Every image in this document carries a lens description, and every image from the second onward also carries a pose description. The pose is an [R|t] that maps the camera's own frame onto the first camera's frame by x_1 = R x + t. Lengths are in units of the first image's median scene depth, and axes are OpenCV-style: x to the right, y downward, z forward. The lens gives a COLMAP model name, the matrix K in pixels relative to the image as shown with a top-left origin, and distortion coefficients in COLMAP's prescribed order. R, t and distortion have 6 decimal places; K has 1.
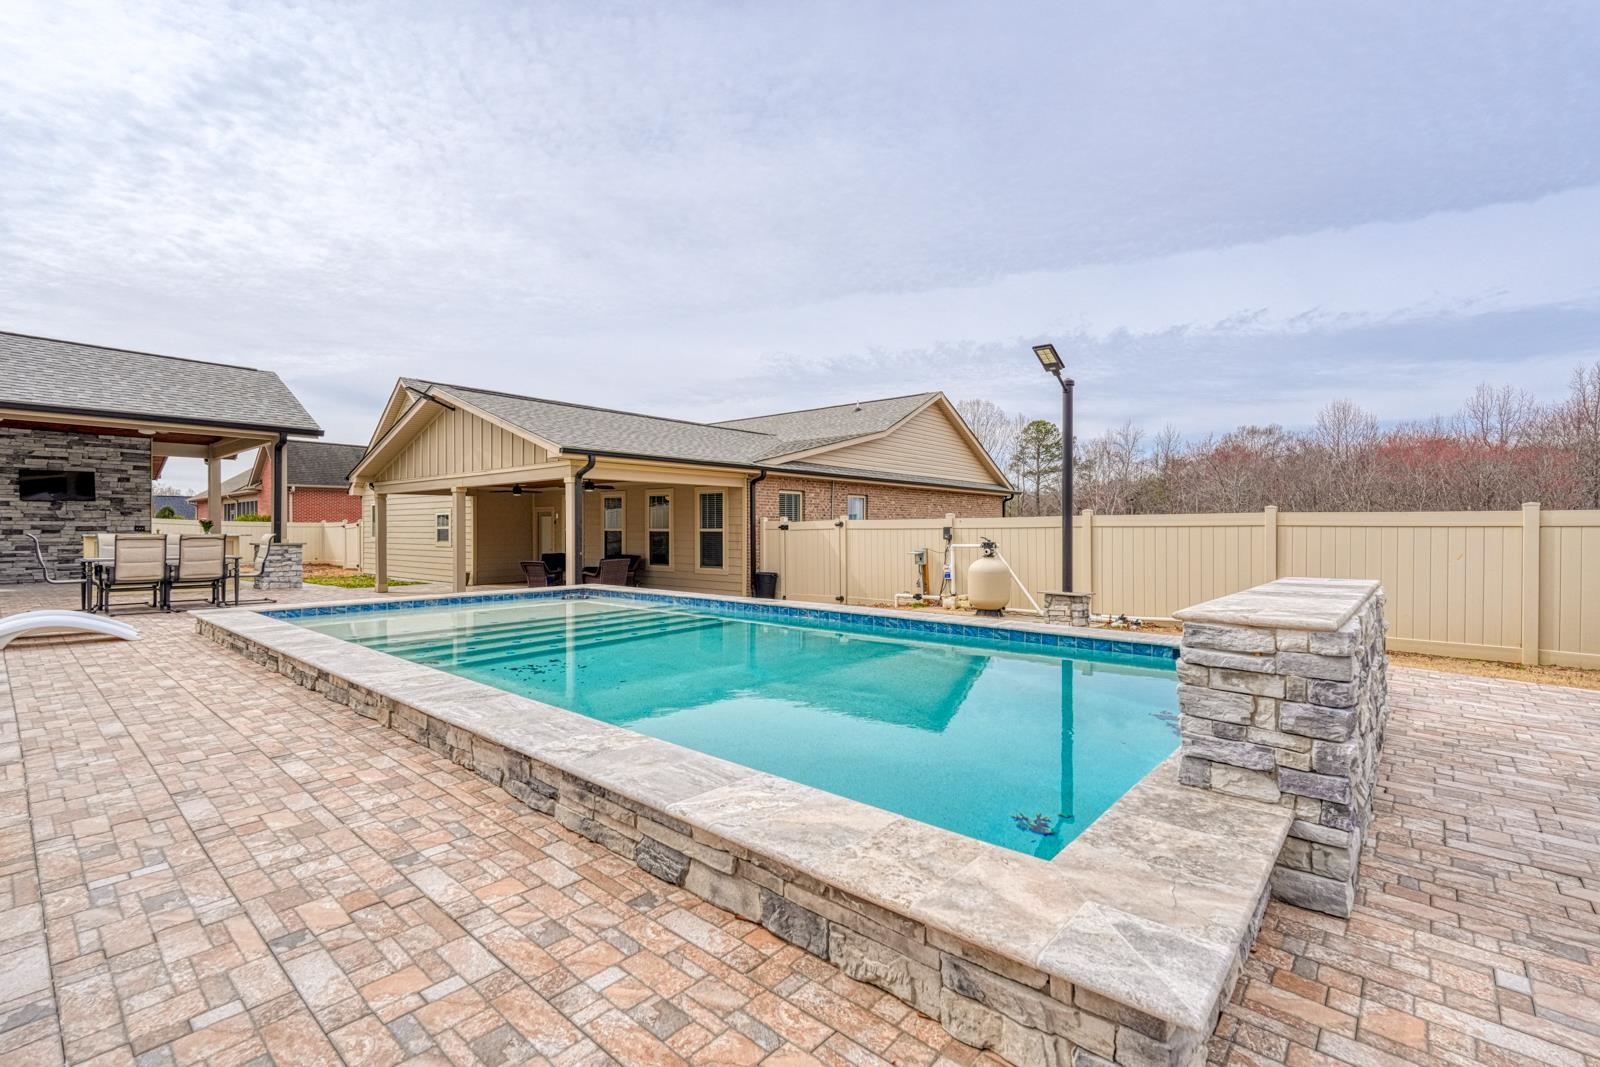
lens RADIAL K [[706.1, 0, 803.4], [0, 706.1, 527.6], [0, 0, 1]] dist [0.002626, -0.000317]
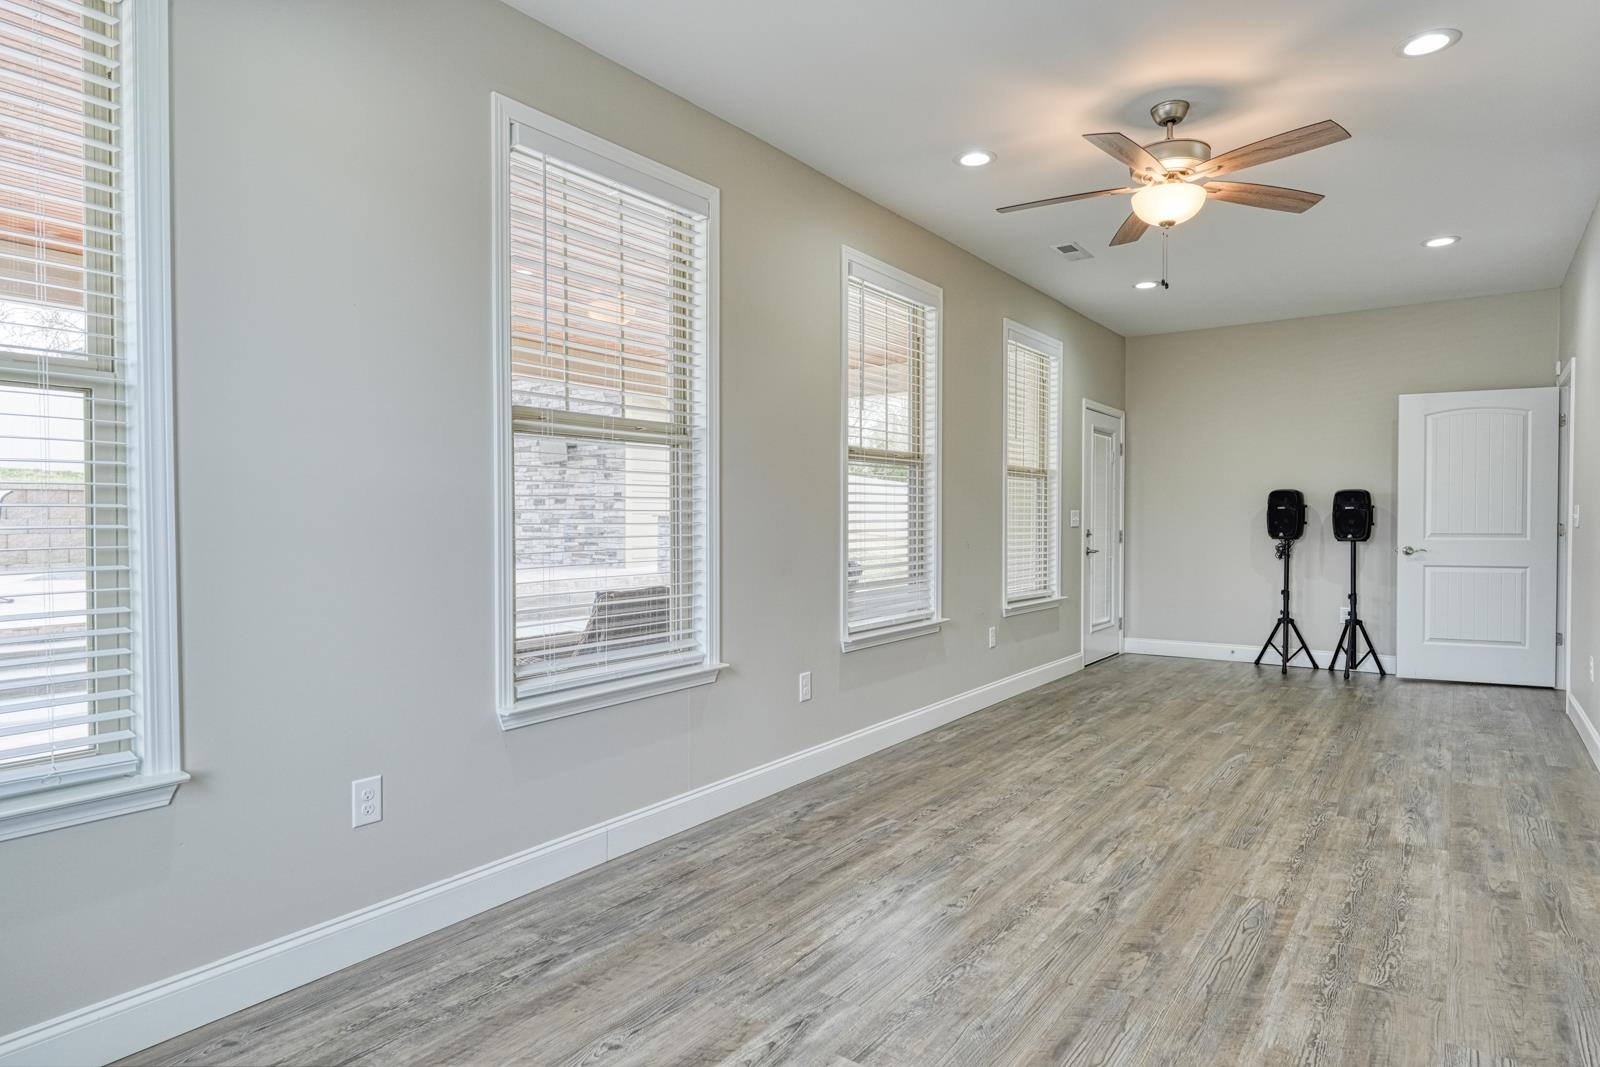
lens RADIAL K [[927.6, 0, 800.0], [0, 927.6, 533.5], [0, 0, 1]] dist [0.001331, 0.000058]
pose [[0.097467, 0.011039, -0.995178, 0.016663], [0.000723, 0.999937, 0.011163, 0.113895], [0.995238, -0.001807, 0.097453, 4.348706]]
